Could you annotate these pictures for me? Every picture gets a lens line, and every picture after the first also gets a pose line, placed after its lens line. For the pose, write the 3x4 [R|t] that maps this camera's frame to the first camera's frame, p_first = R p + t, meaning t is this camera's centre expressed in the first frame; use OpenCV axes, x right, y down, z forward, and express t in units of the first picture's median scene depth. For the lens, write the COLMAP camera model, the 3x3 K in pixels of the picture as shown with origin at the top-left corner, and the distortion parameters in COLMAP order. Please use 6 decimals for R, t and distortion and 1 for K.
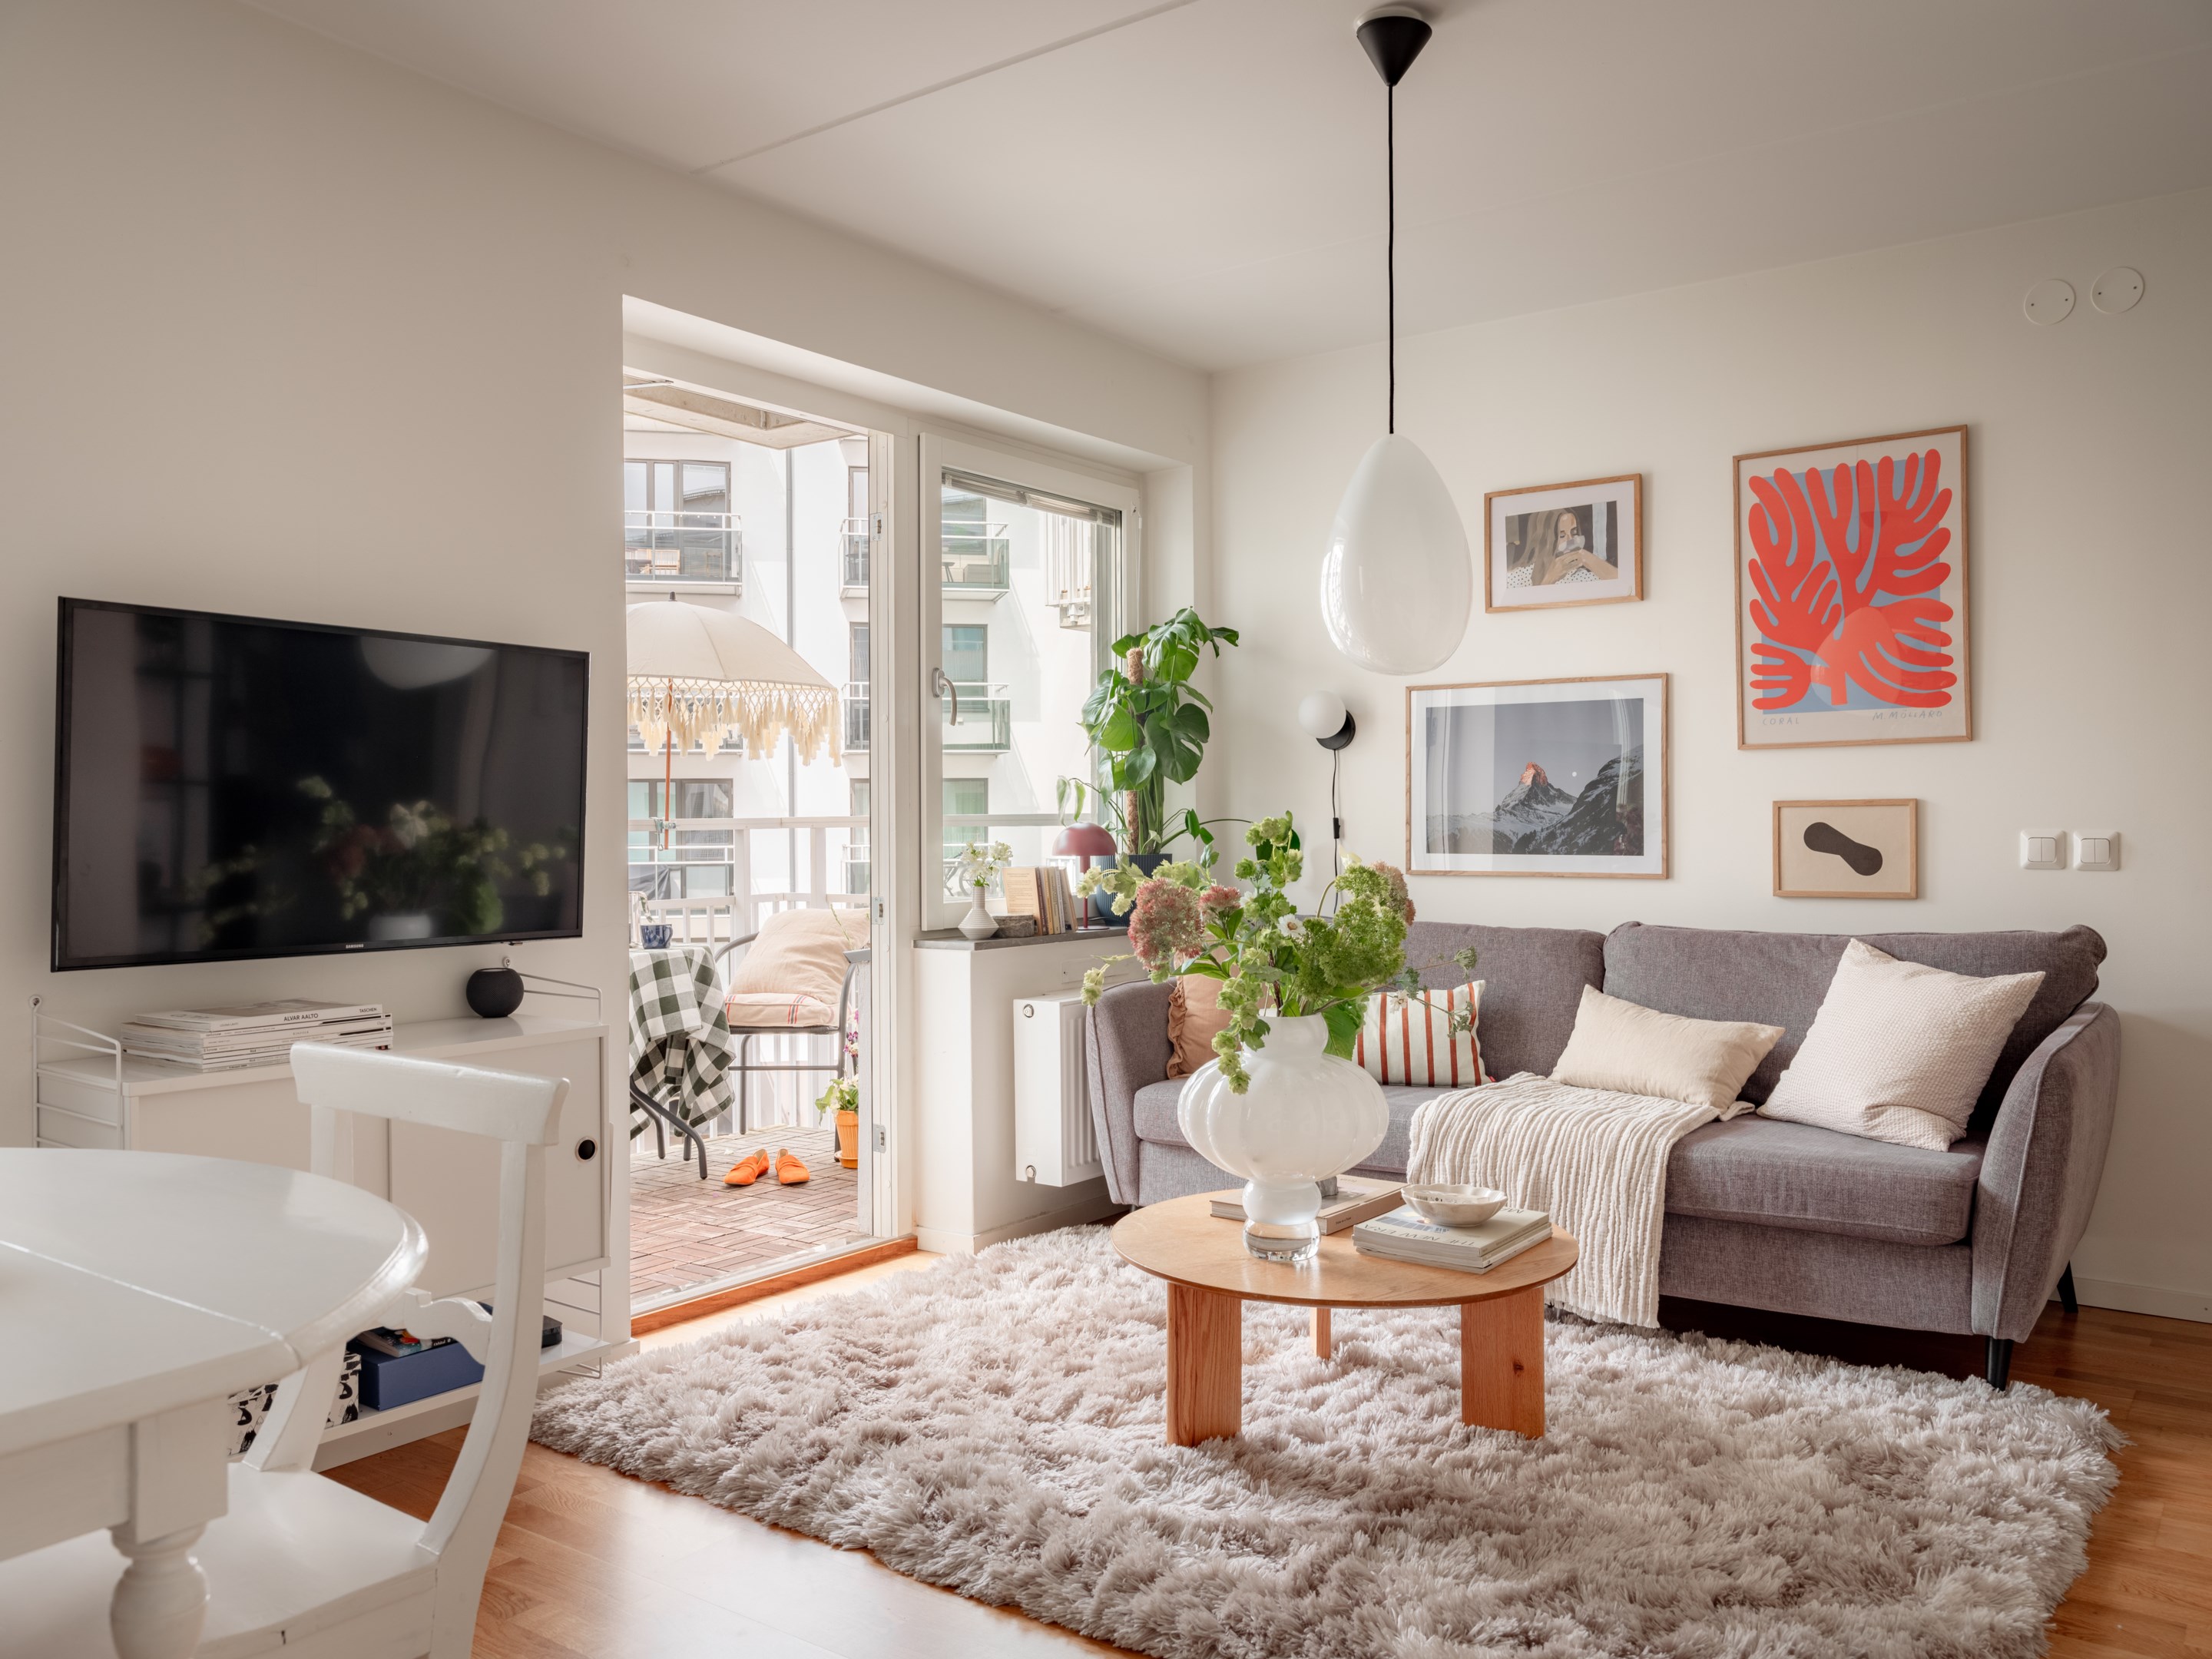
lens RADIAL K [[1672.9, 0, 1106.0], [0, 1672.9, 829.5], [0, 0, 1]] dist [-0.081276, 0.107111]
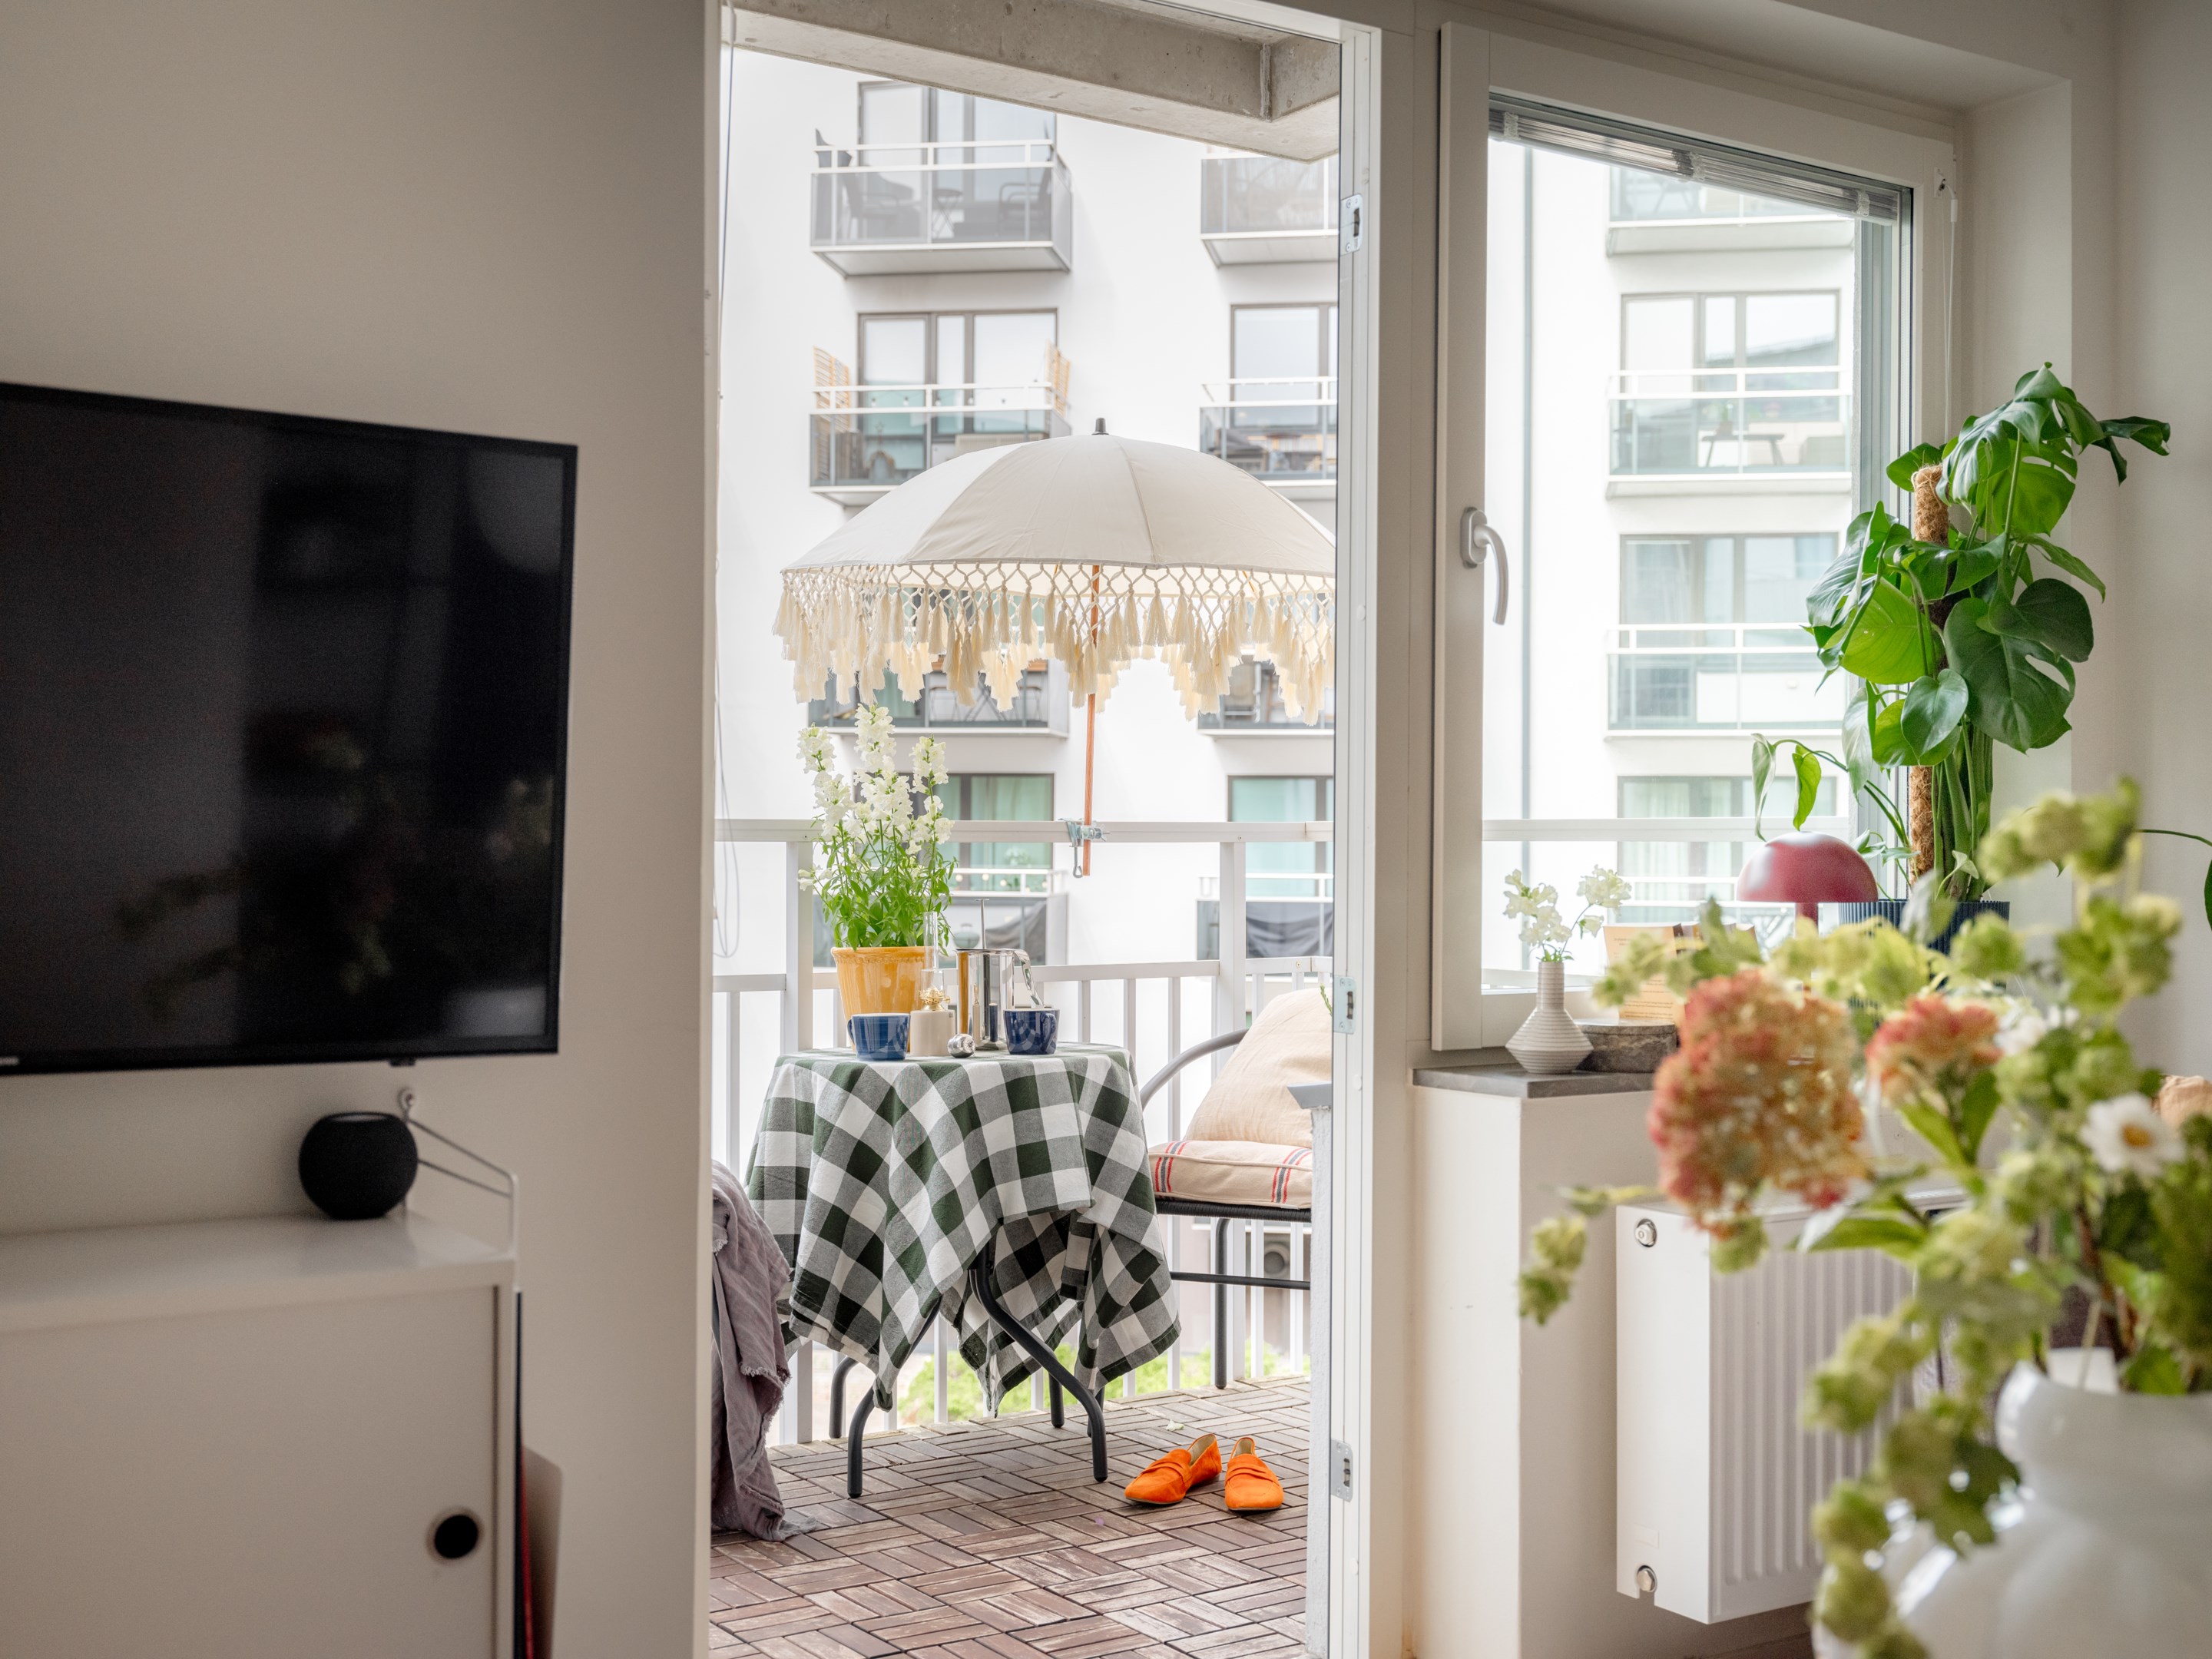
lens RADIAL K [[2473.2, 0, 1106.0], [0, 2473.2, 829.5], [0, 0, 1]] dist [-0.013391, 0.001209]
pose [[0.933072, 0.010854, -0.359525, 0.052580], [-0.014467, 0.999868, -0.007359, 0.003030], [0.359397, 0.012068, 0.933107, 0.266235]]
